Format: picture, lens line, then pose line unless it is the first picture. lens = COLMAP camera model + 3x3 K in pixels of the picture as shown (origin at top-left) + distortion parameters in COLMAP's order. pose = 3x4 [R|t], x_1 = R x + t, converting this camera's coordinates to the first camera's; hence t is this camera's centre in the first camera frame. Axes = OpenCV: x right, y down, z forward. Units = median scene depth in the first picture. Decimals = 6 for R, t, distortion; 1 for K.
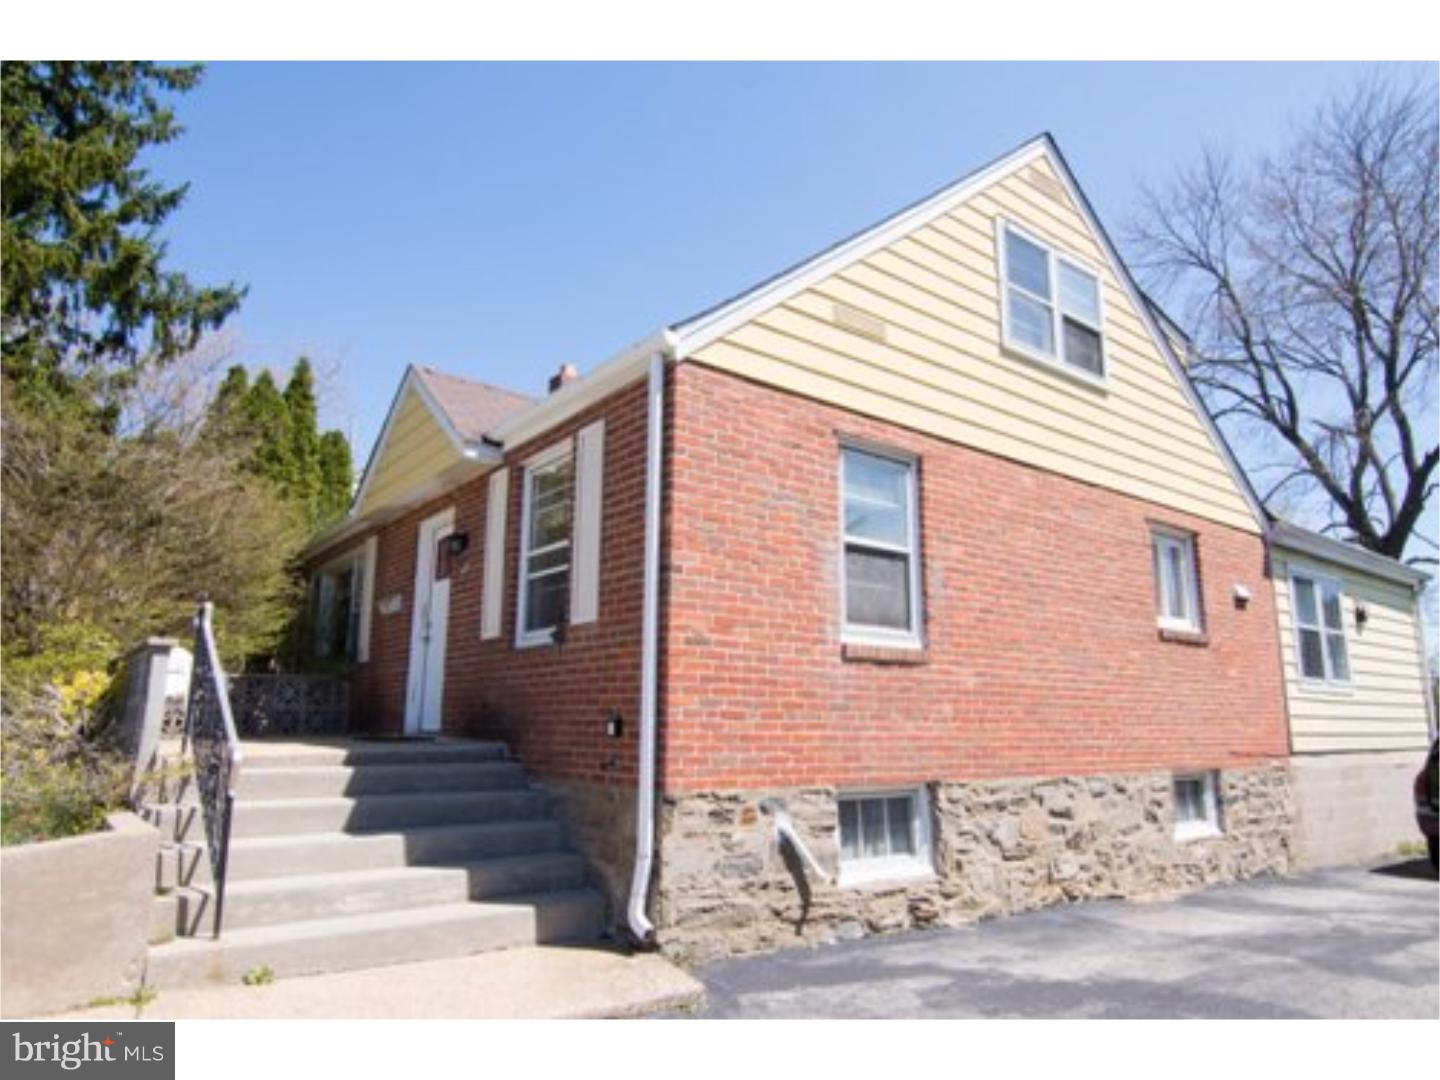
lens RADIAL K [[896.0, 0, 718.2], [0, 896.0, 536.4], [0, 0, 1]] dist [-0.000173, -0.000760]
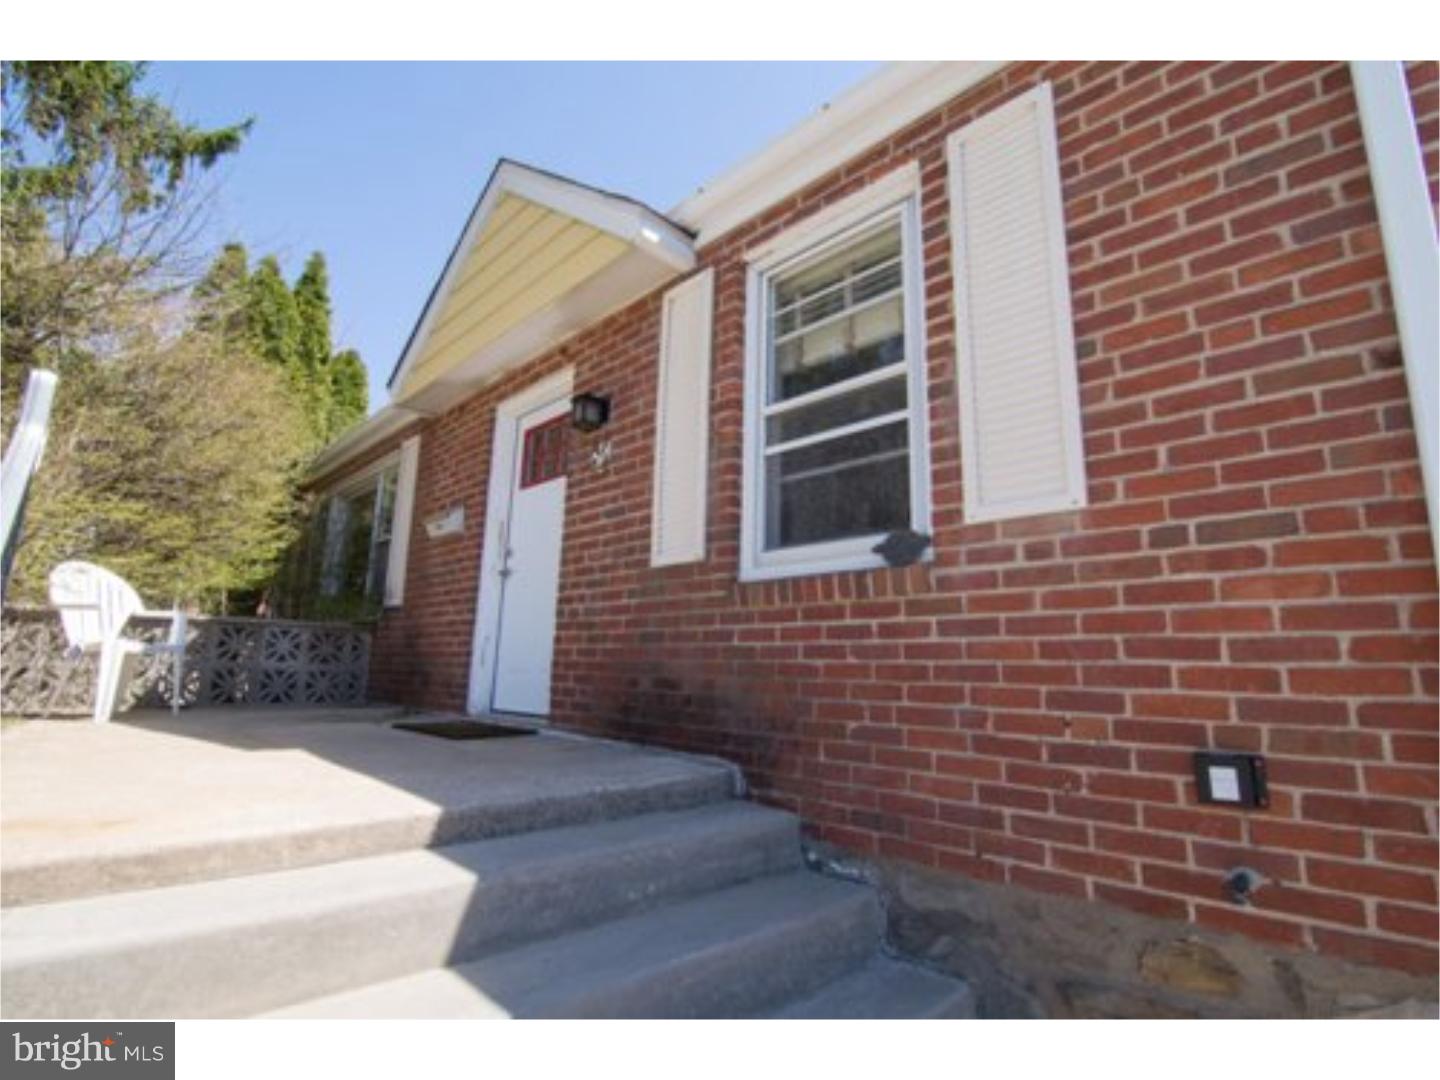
lens RADIAL K [[691.1, 0, 721.6], [0, 691.1, 535.5], [0, 0, 1]] dist [-0.014056, -0.000821]
pose [[0.991479, 0.048541, 0.120884, -0.209158], [-0.049377, 0.998772, 0.003927, 0.069864], [-0.120545, -0.009862, 0.992659, 0.428478]]
